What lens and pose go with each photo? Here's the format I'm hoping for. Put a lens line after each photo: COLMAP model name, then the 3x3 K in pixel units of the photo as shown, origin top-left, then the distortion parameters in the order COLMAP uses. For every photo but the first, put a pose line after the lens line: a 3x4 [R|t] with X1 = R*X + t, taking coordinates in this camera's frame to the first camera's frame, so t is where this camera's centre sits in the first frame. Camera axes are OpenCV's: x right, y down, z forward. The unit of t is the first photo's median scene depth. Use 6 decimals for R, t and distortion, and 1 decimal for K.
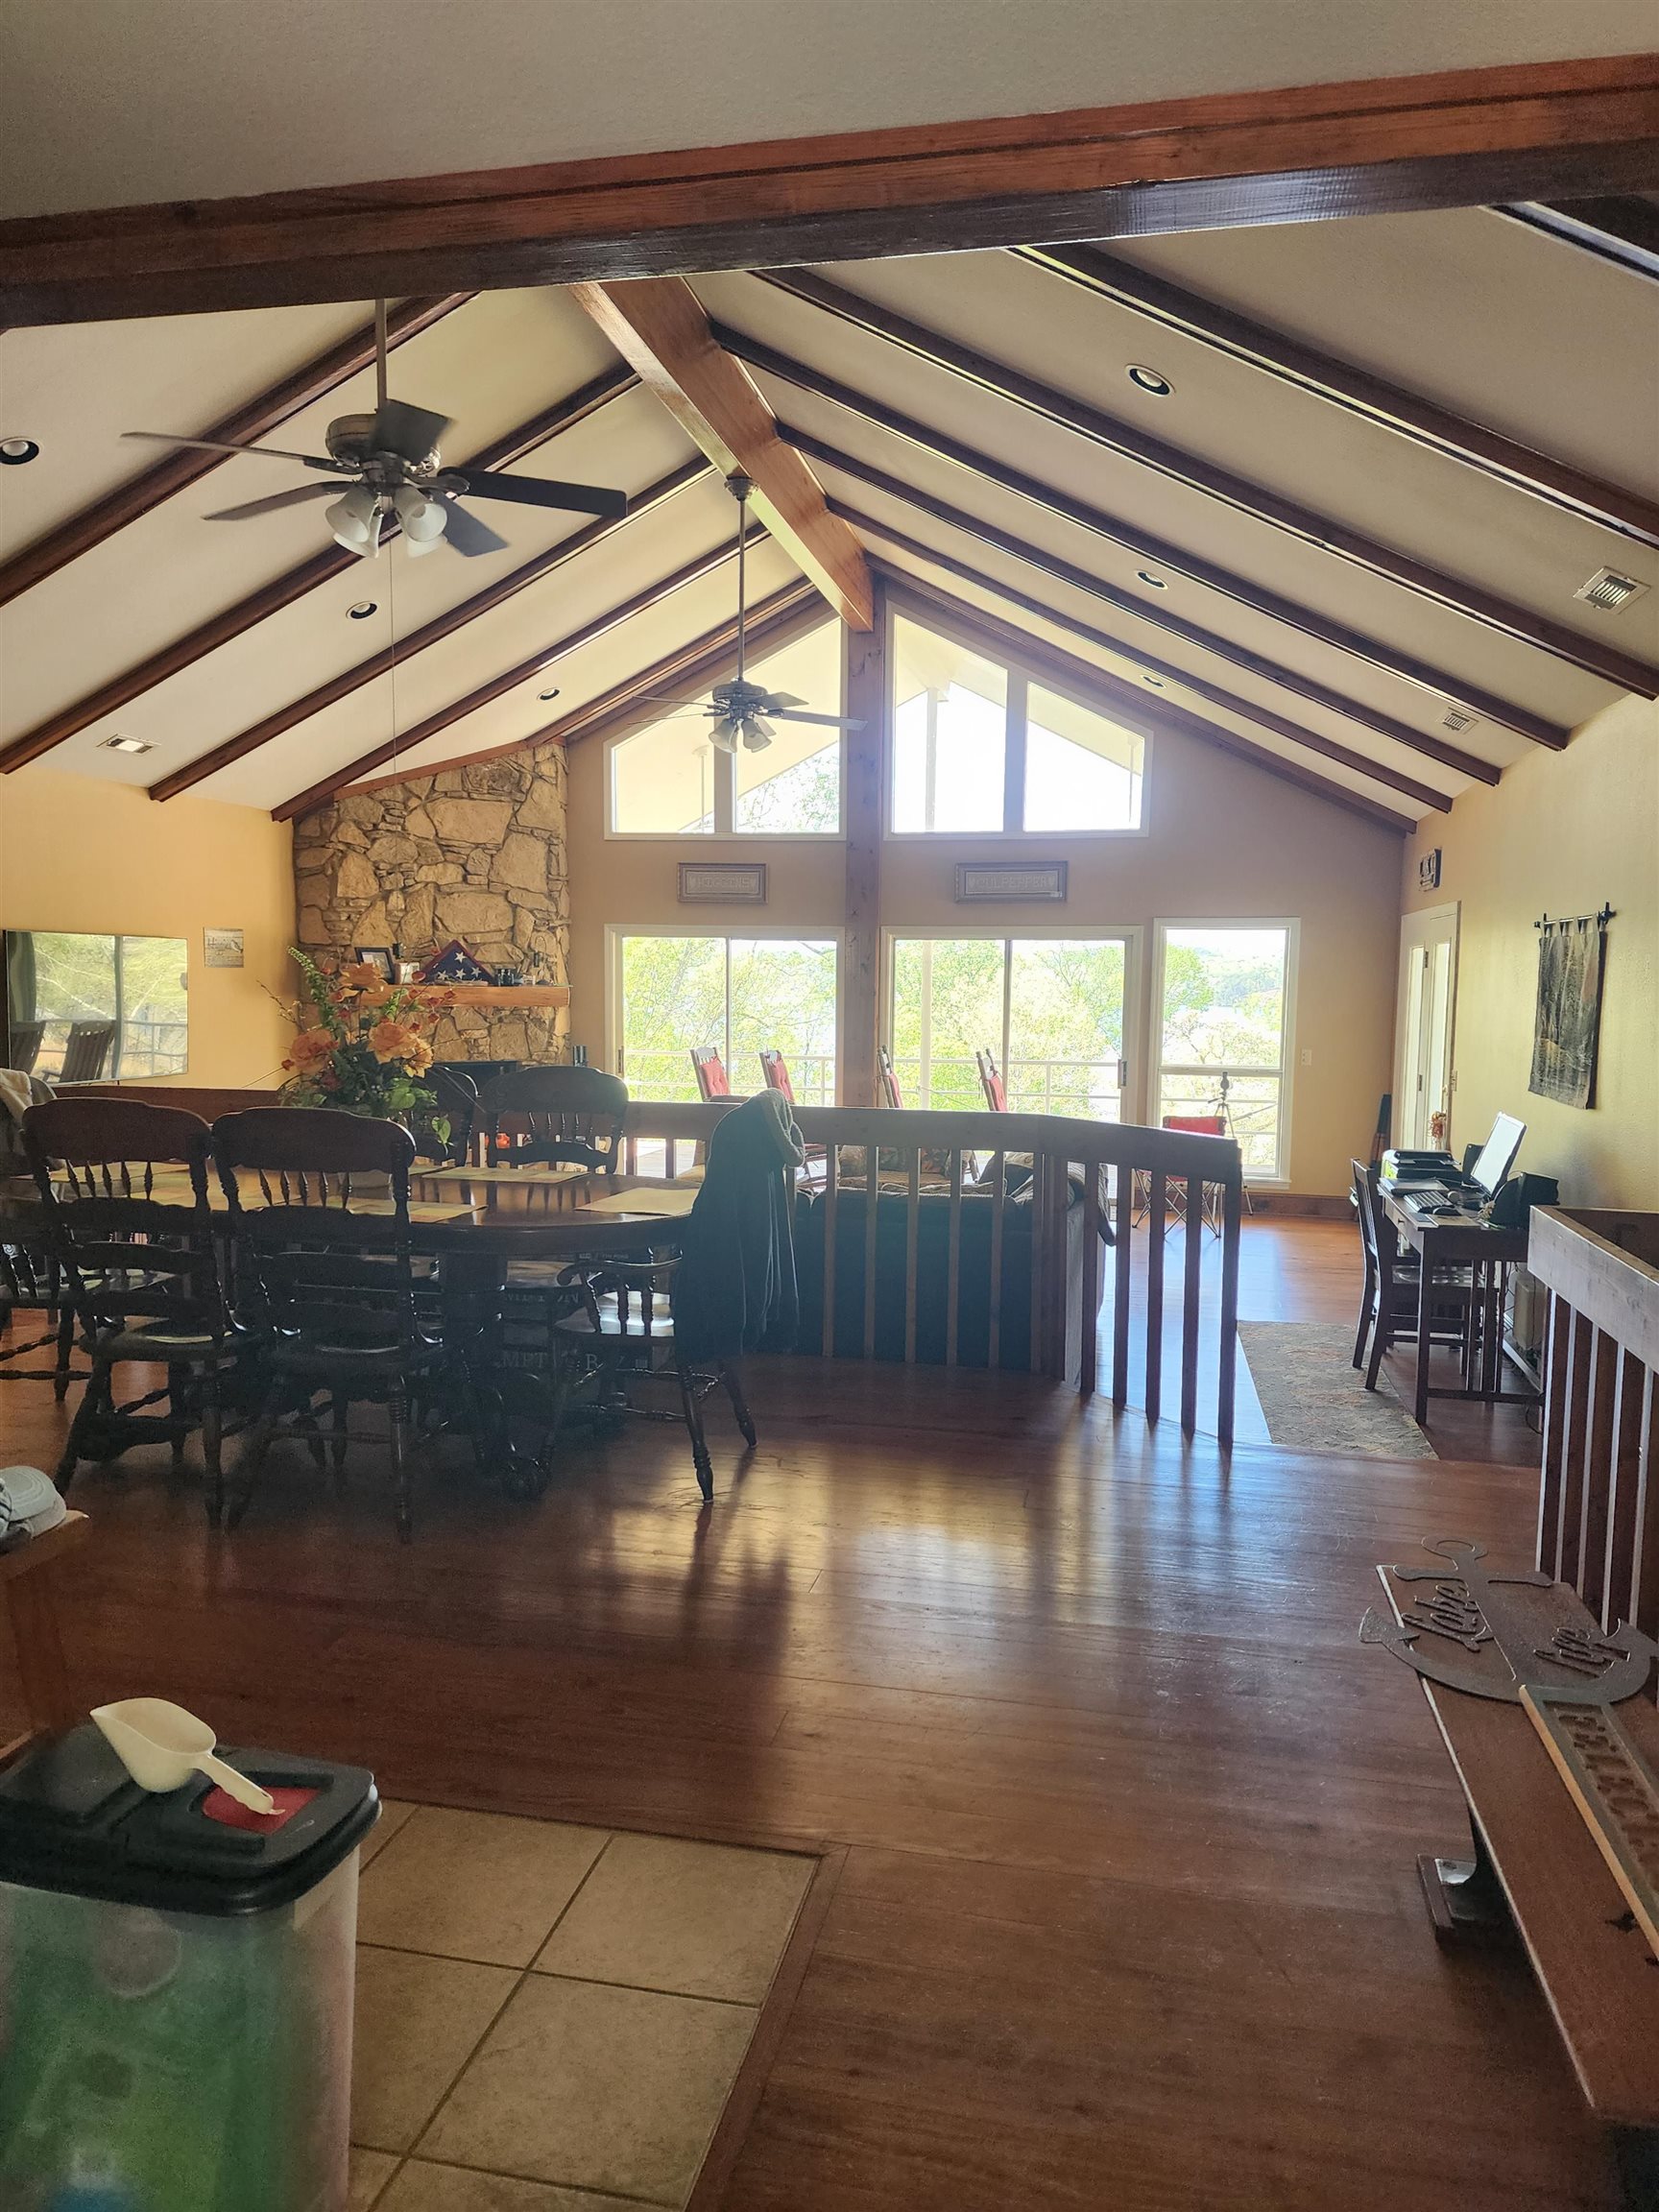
lens RADIAL K [[1487.3, 0, 826.4], [0, 1487.3, 1117.9], [0, 0, 1]] dist [0.029067, -0.020871]
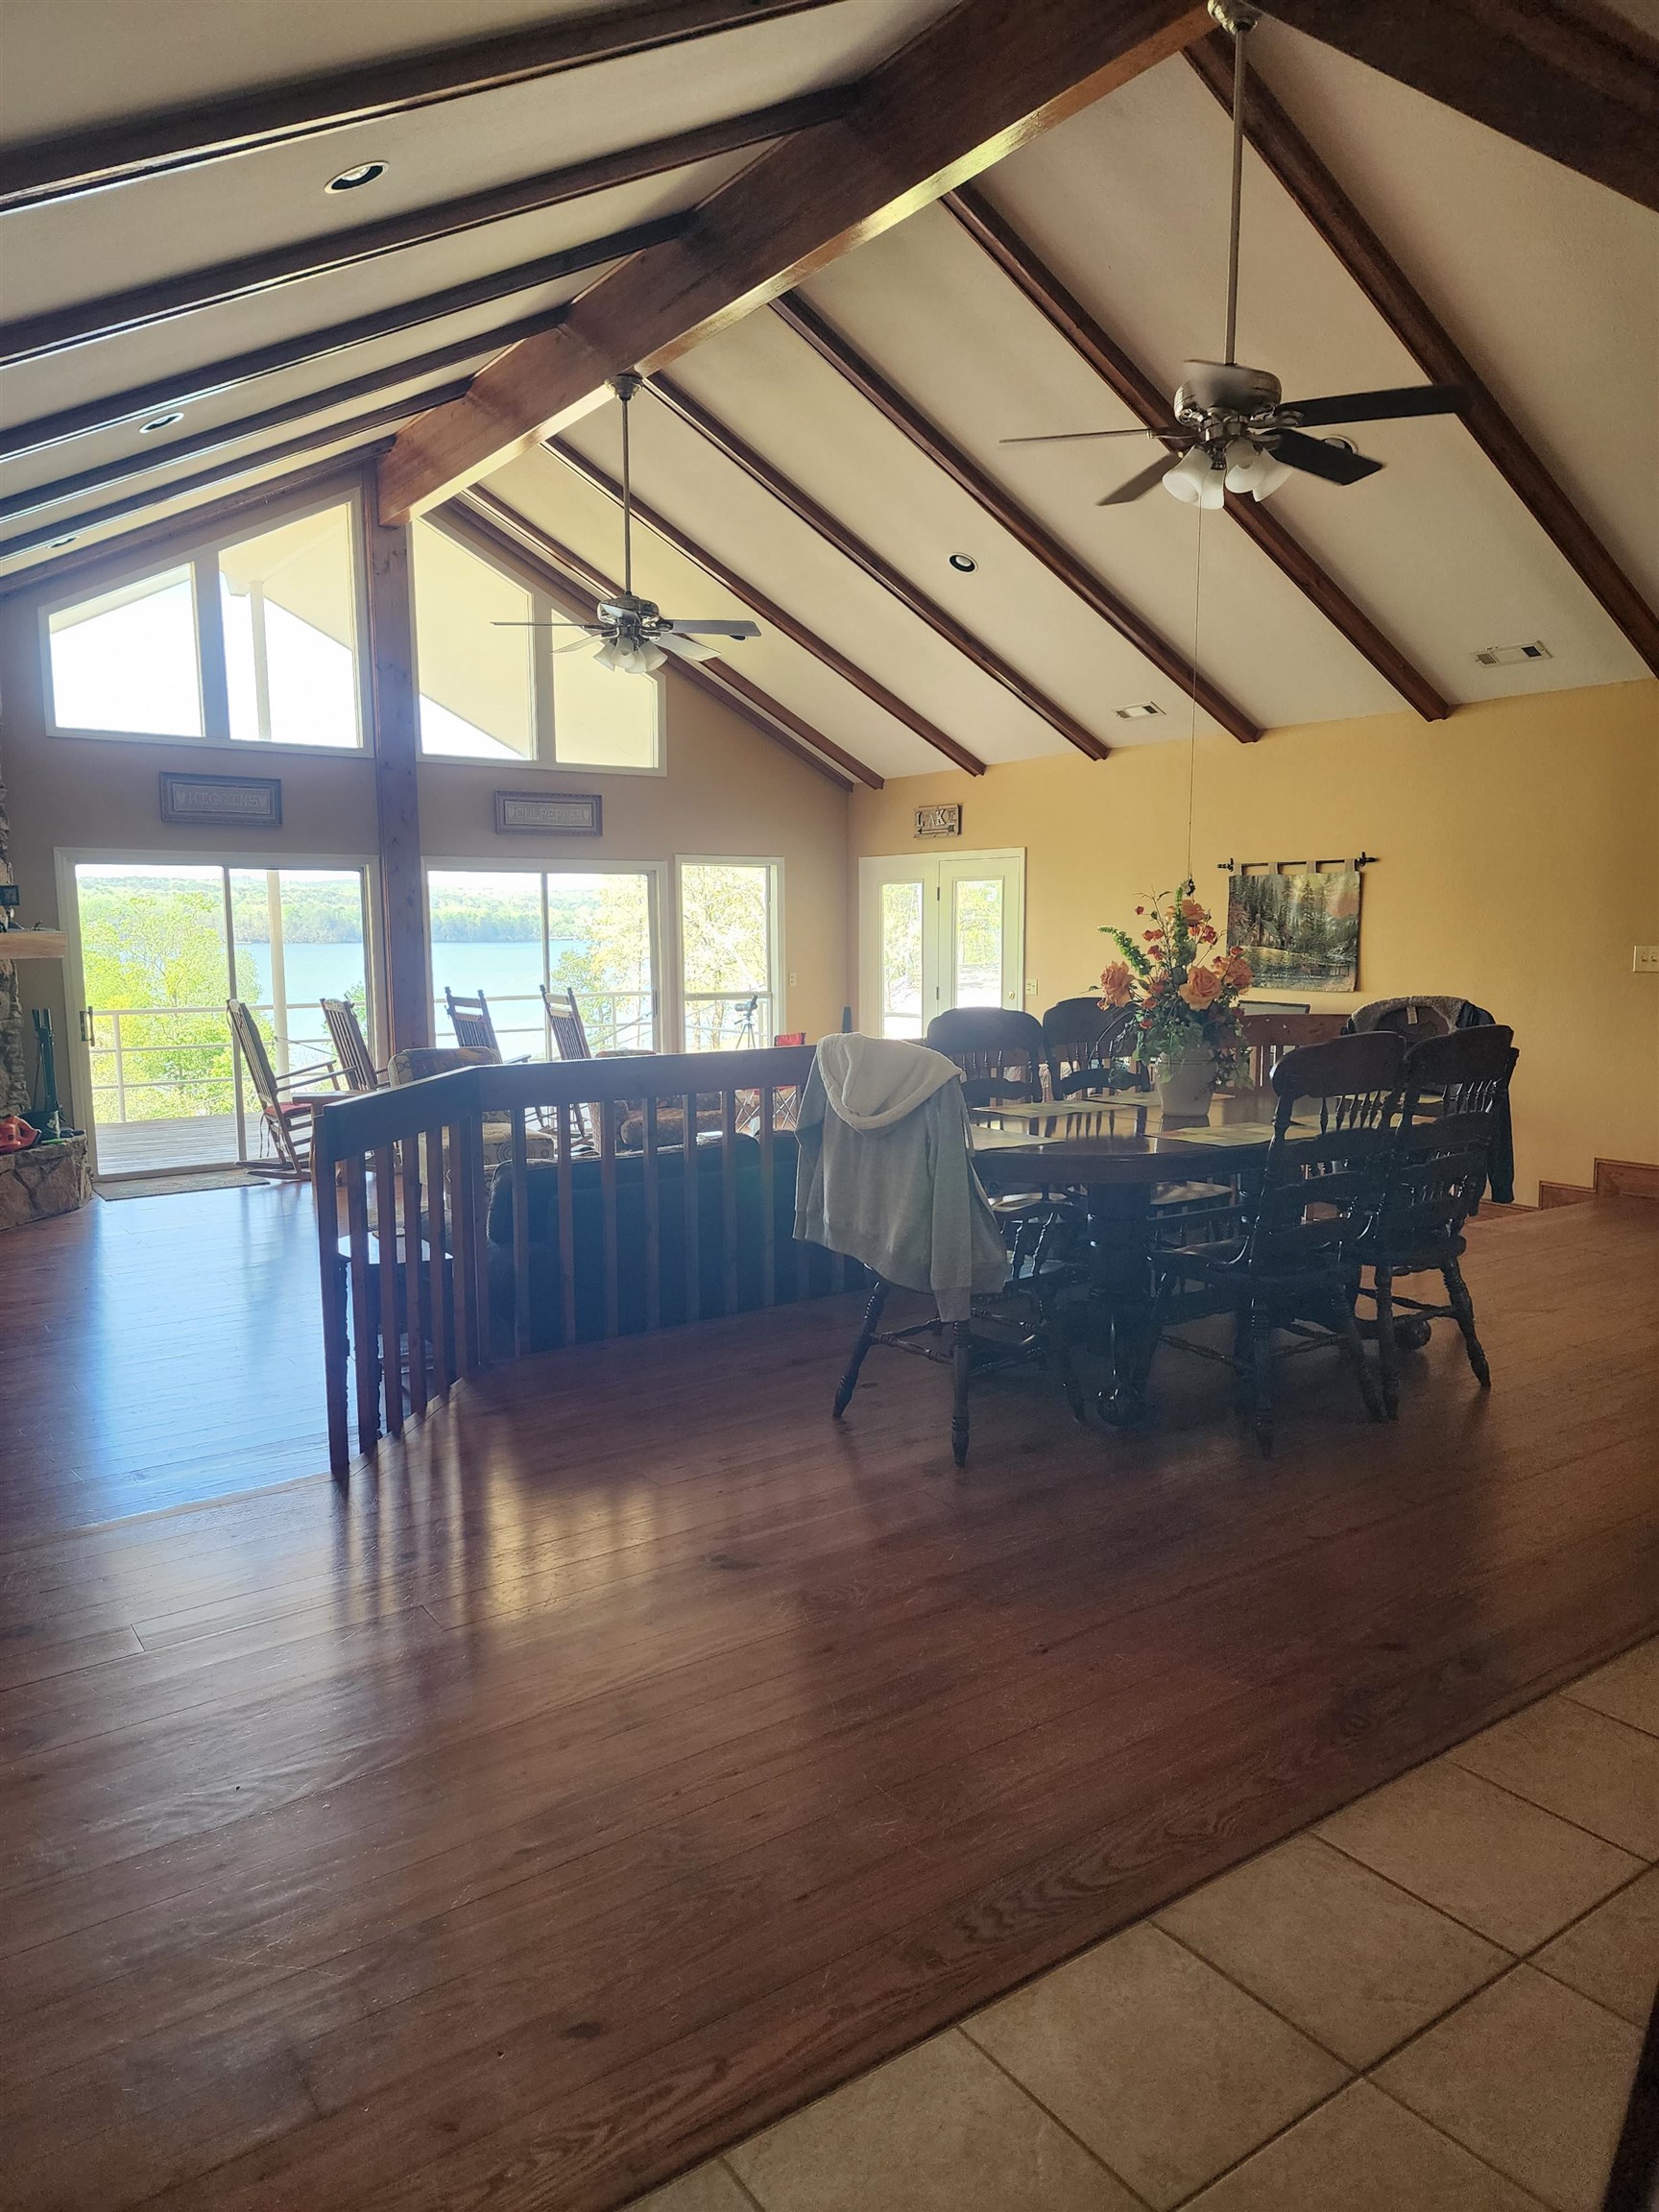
lens RADIAL K [[1487.3, 0, 828.4], [0, 1487.3, 1098.8], [0, 0, 1]] dist [0.029067, -0.020871]
pose [[0.671011, -0.102507, 0.734328, -0.491788], [0.081365, 0.994596, 0.064489, -0.020565], [-0.736970, 0.016475, 0.675725, 0.206822]]
